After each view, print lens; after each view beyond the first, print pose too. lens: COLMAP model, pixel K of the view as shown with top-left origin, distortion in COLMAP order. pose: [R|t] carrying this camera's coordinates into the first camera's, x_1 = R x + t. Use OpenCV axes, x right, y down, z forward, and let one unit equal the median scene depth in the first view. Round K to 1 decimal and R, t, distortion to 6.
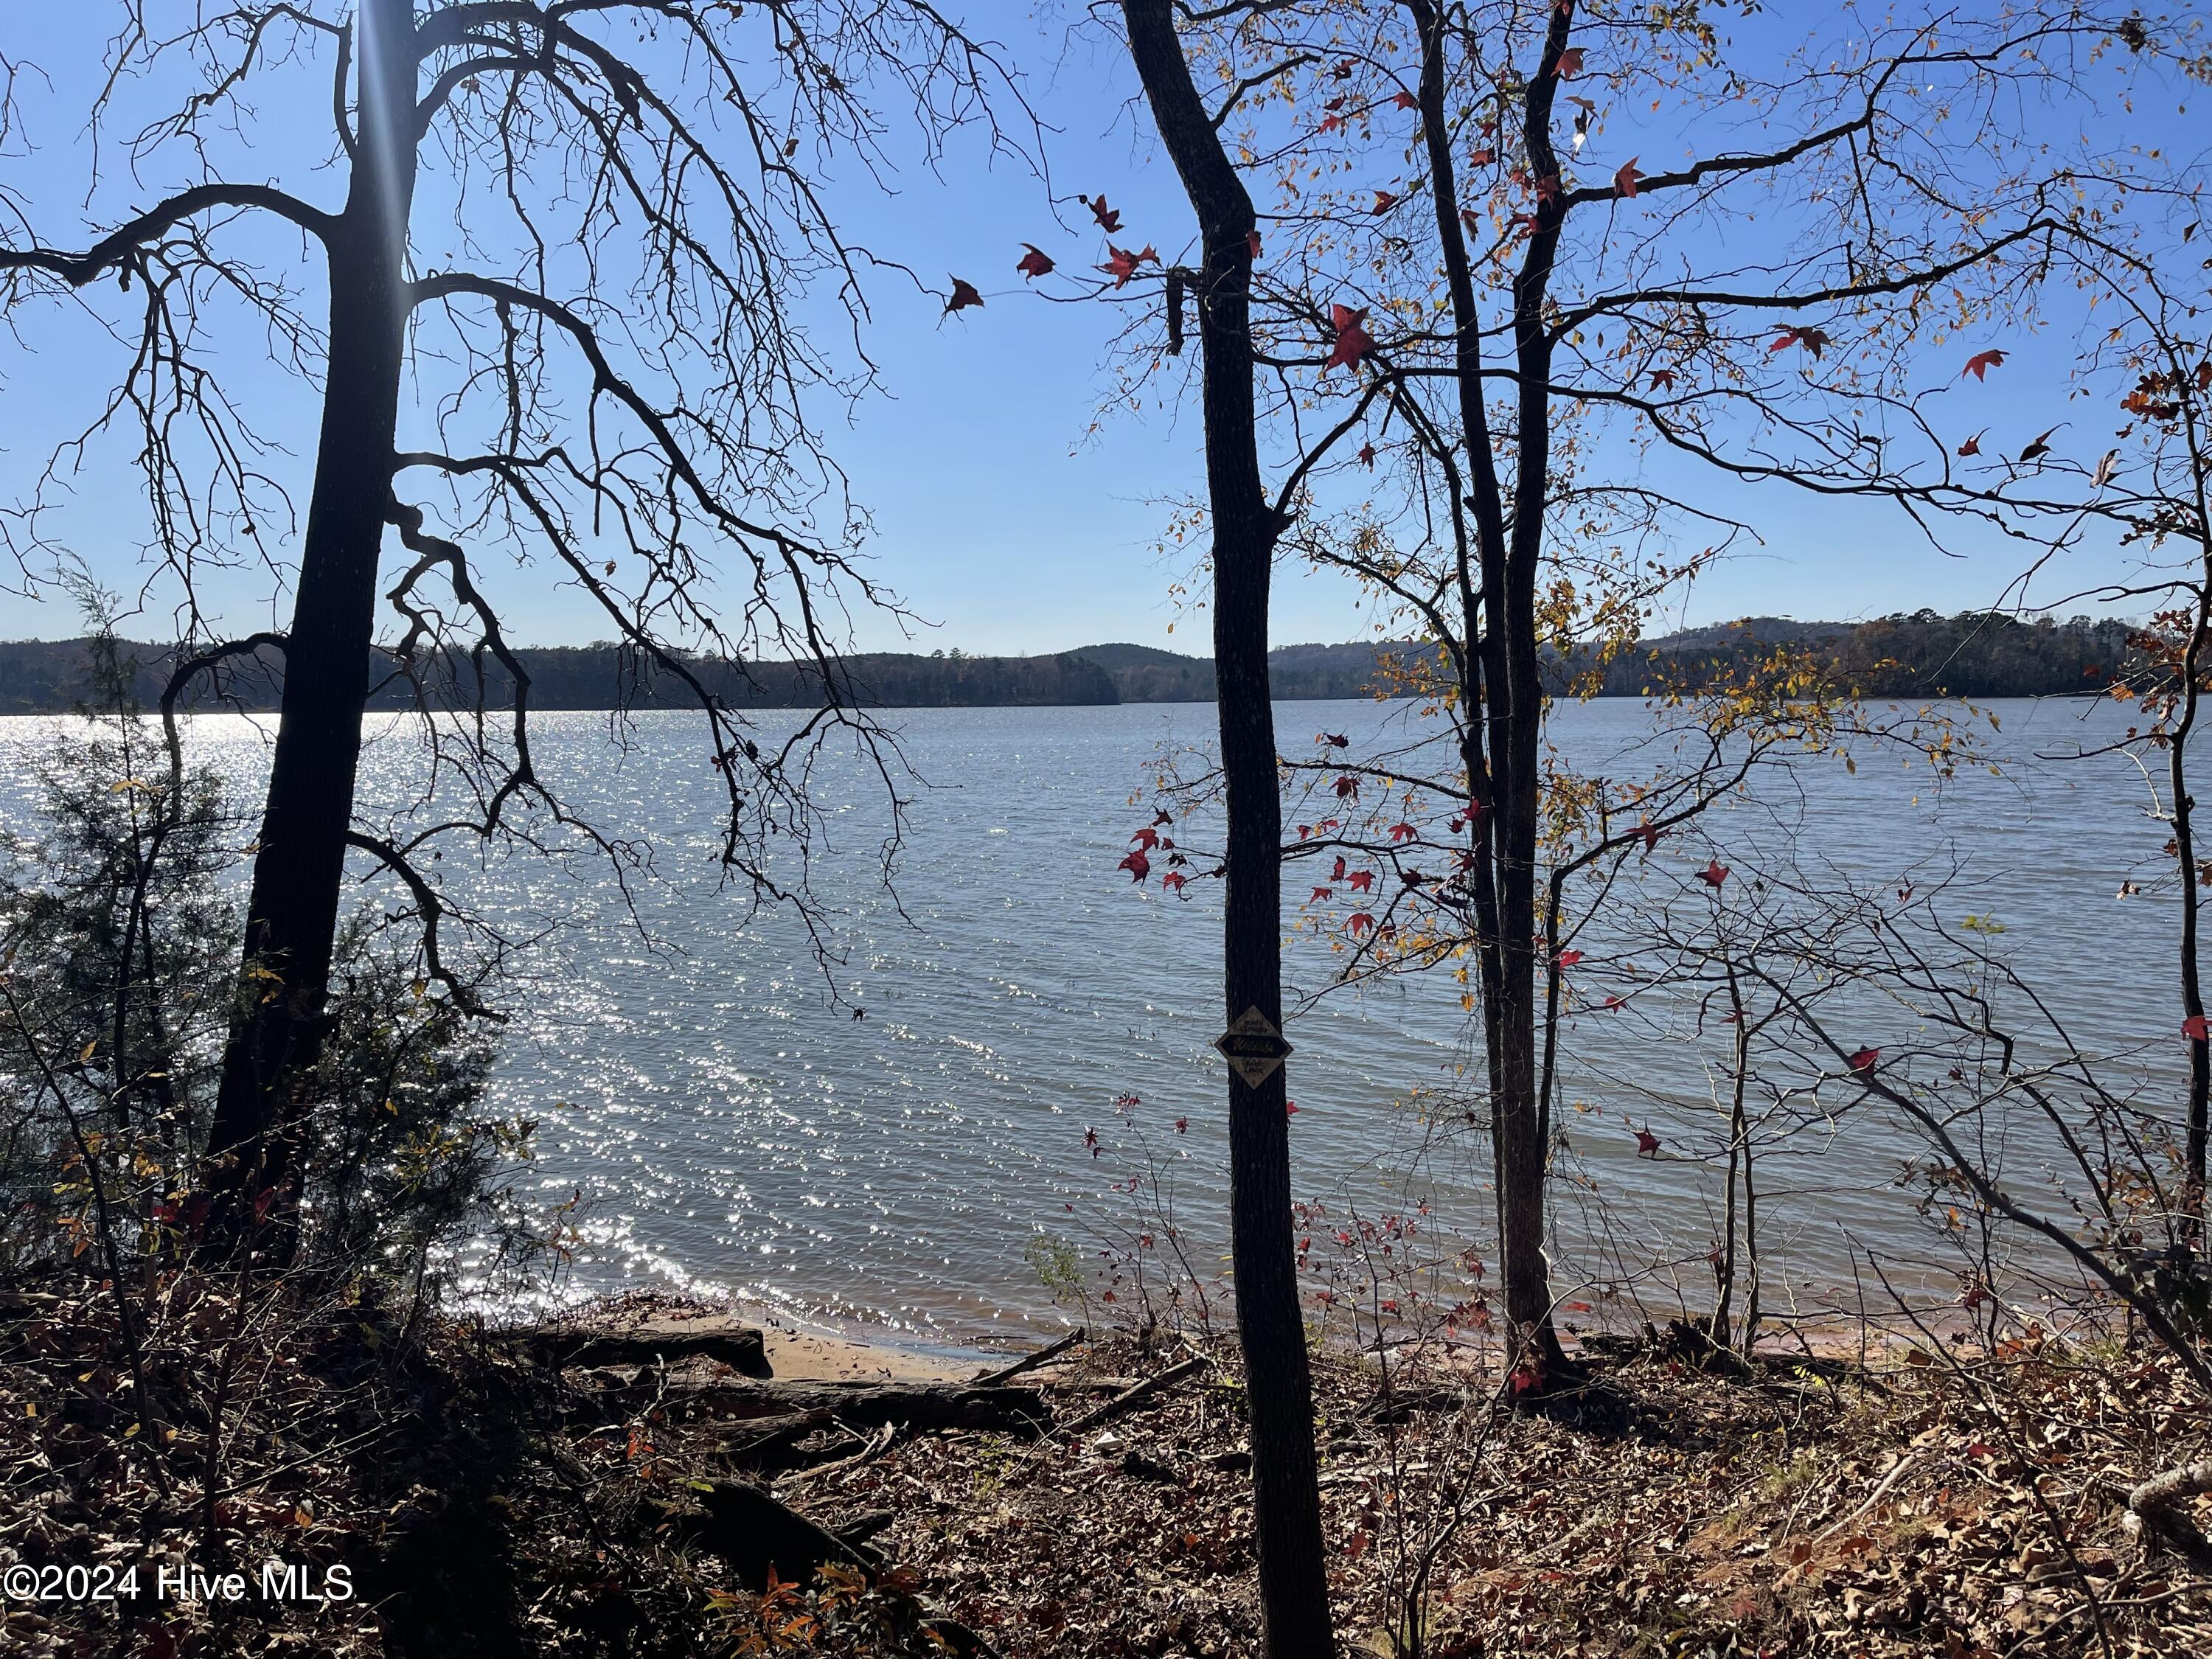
lens RADIAL K [[1670.8, 0, 1091.0], [0, 1670.8, 827.4], [0, 0, 1]] dist [0.079084, -0.076892]
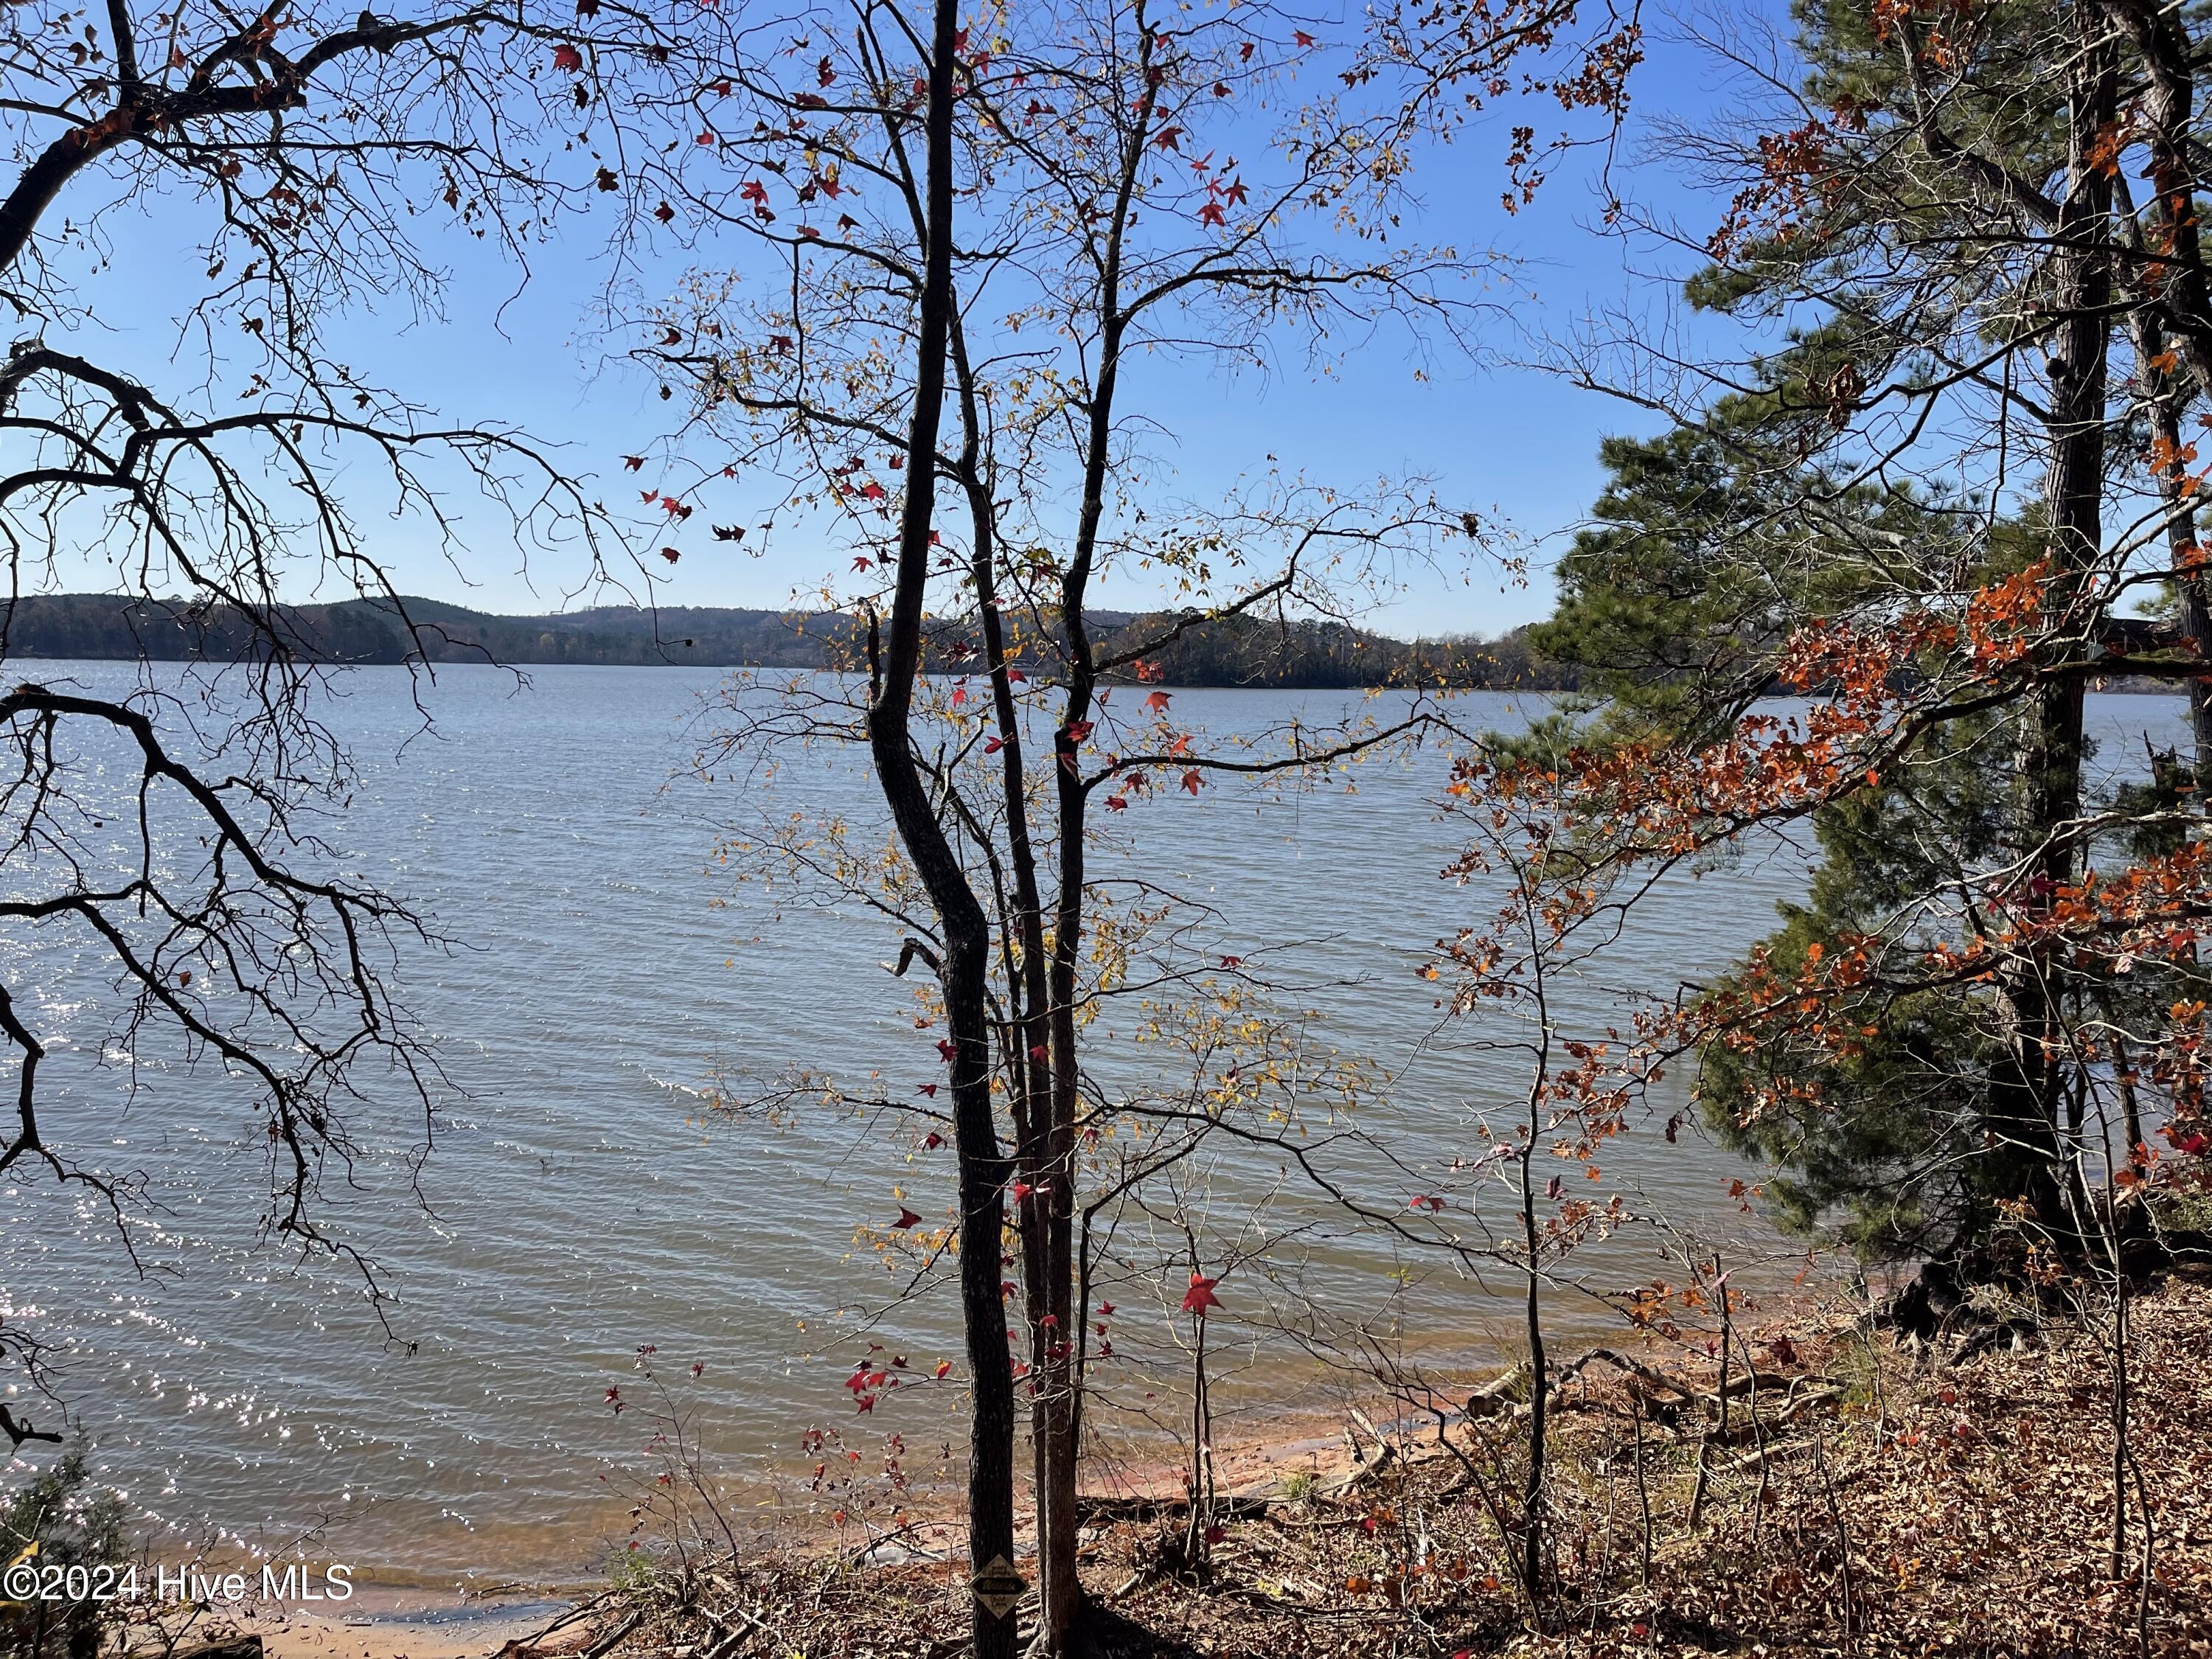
lens RADIAL K [[1667.0, 0, 1106.0], [0, 1667.0, 829.5], [0, 0, 1]] dist [0.088504, -0.112197]
pose [[0.916818, -0.008083, 0.399223, -0.180939], [-0.001075, 0.999742, 0.022710, -0.254906], [-0.399303, -0.021250, 0.916573, -0.114694]]
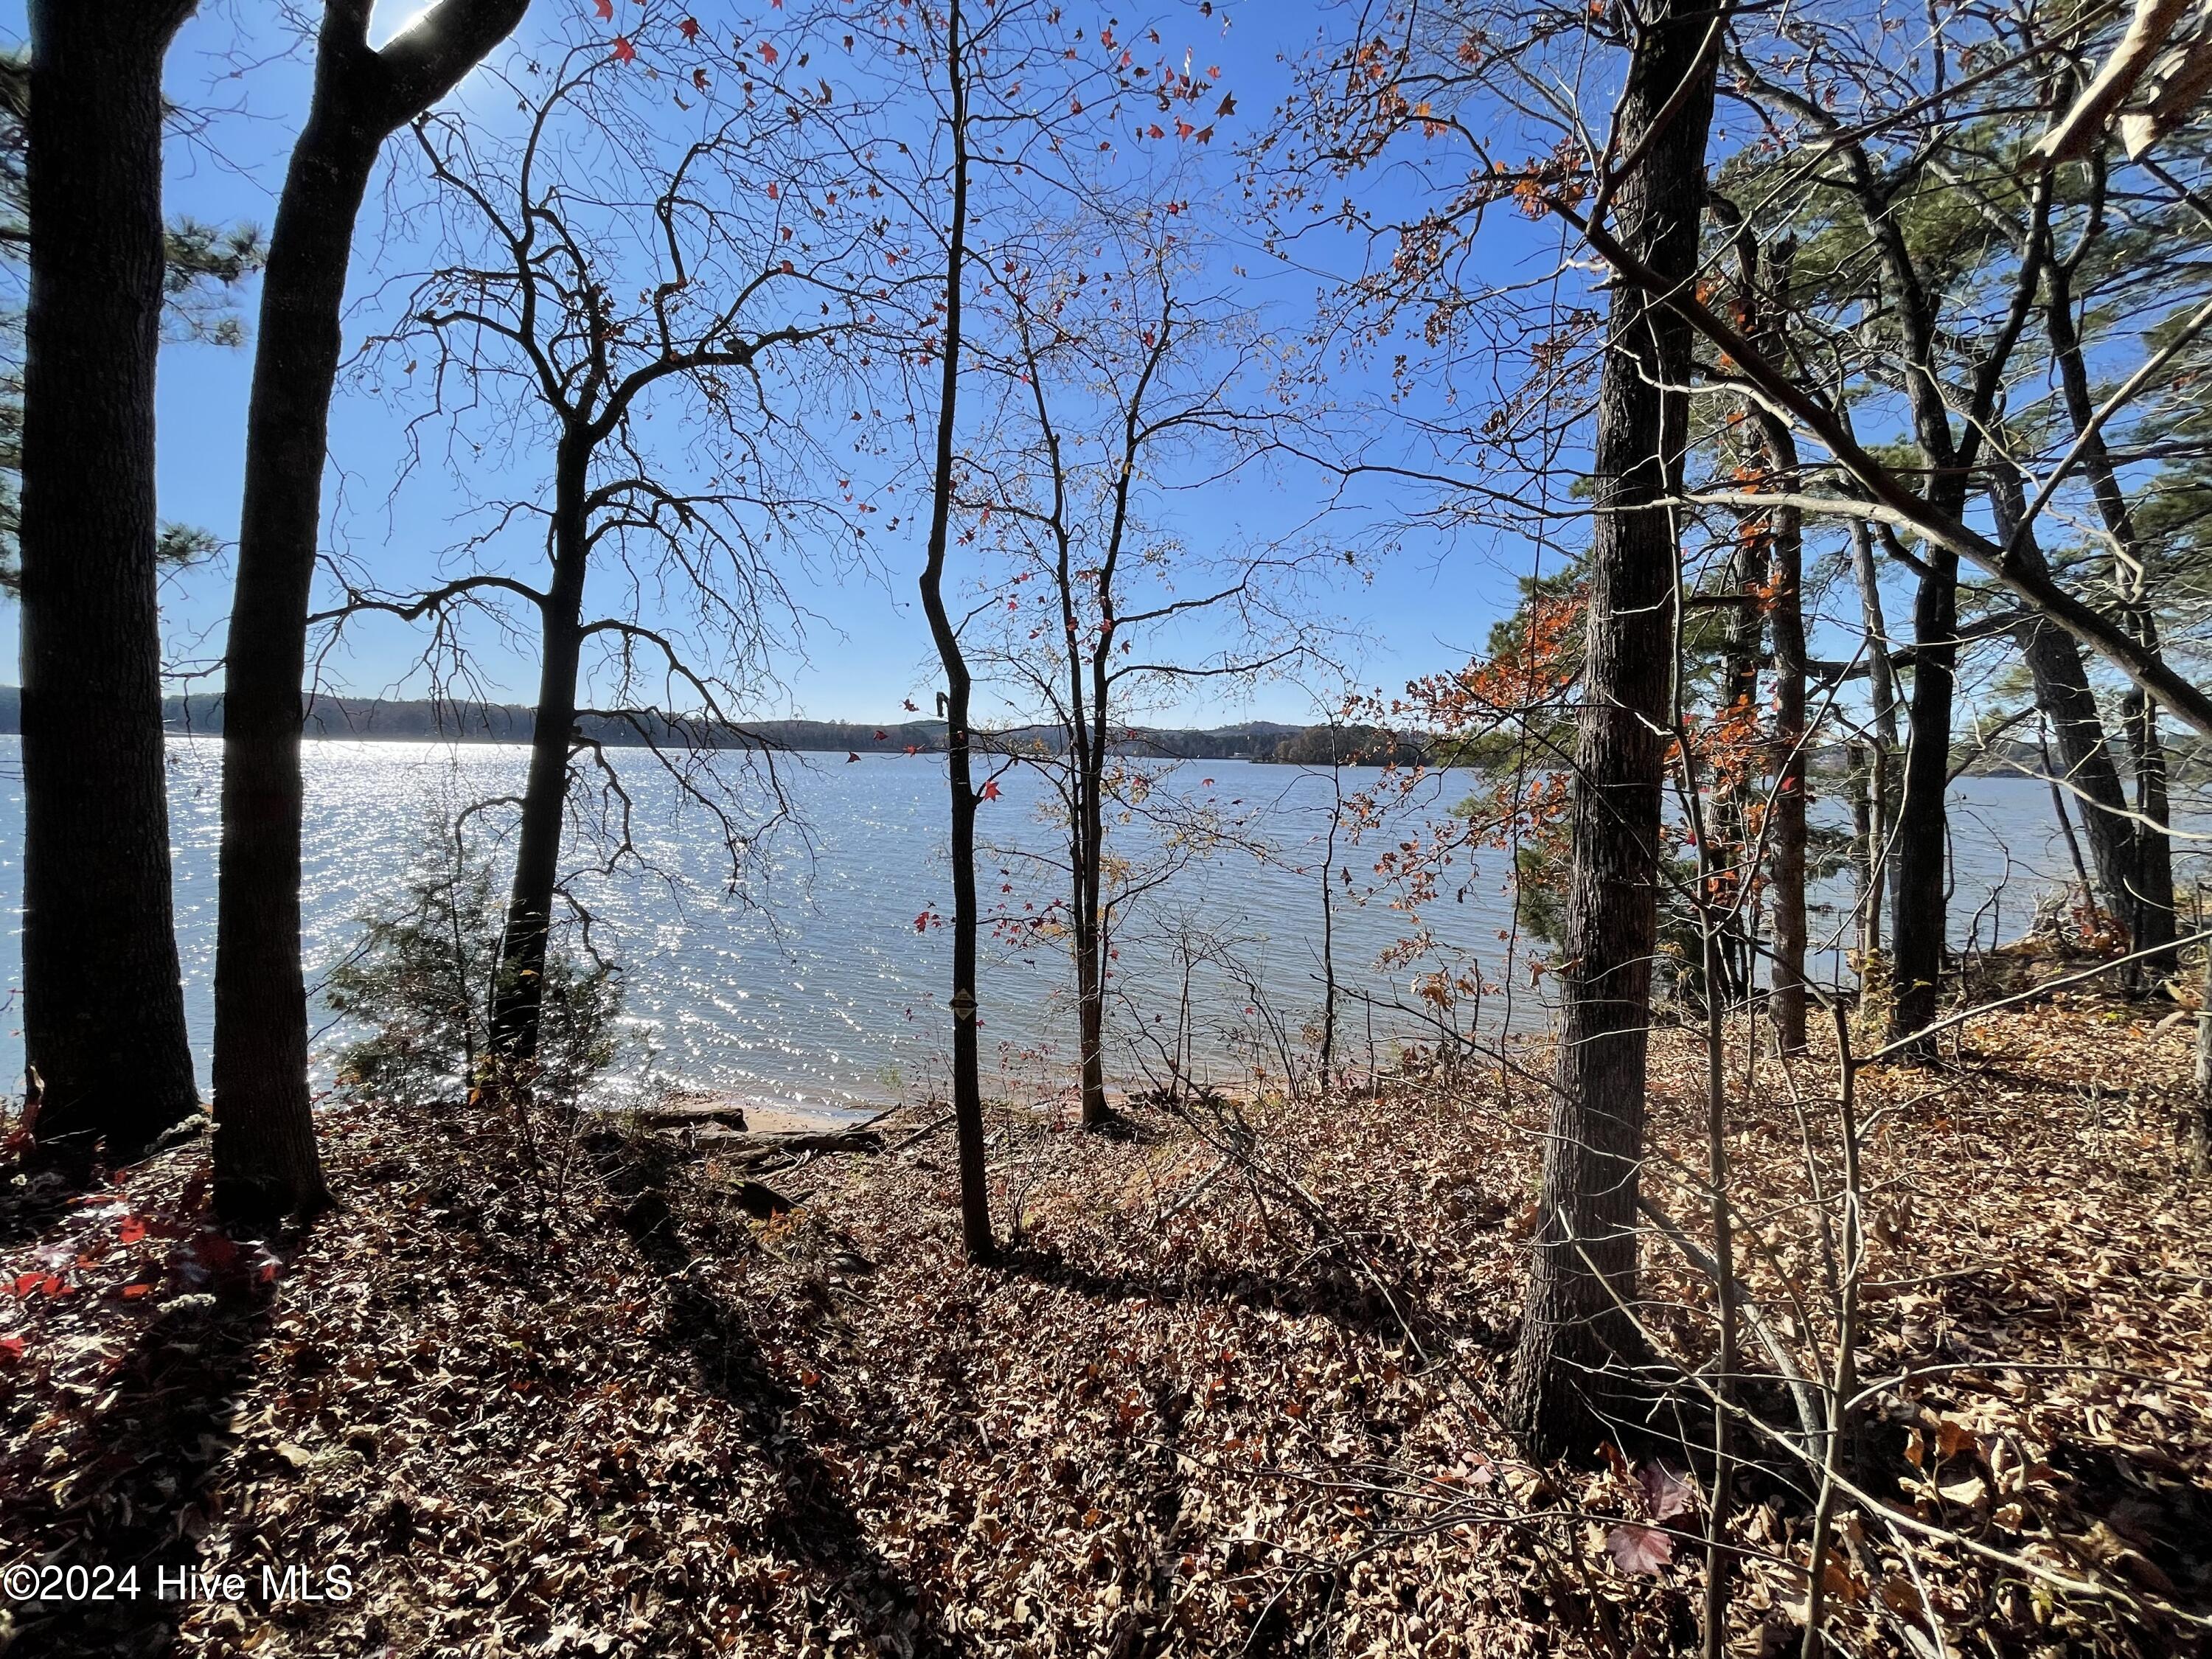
lens RADIAL K [[895.4, 0, 1096.6], [0, 895.4, 831.4], [0, 0, 1]] dist [-0.002519, -0.000325]
pose [[0.980394, 0.016313, 0.196370, 0.012199], [-0.019003, 0.999750, 0.011824, -0.082105], [-0.196128, -0.015323, 0.980459, -0.205355]]
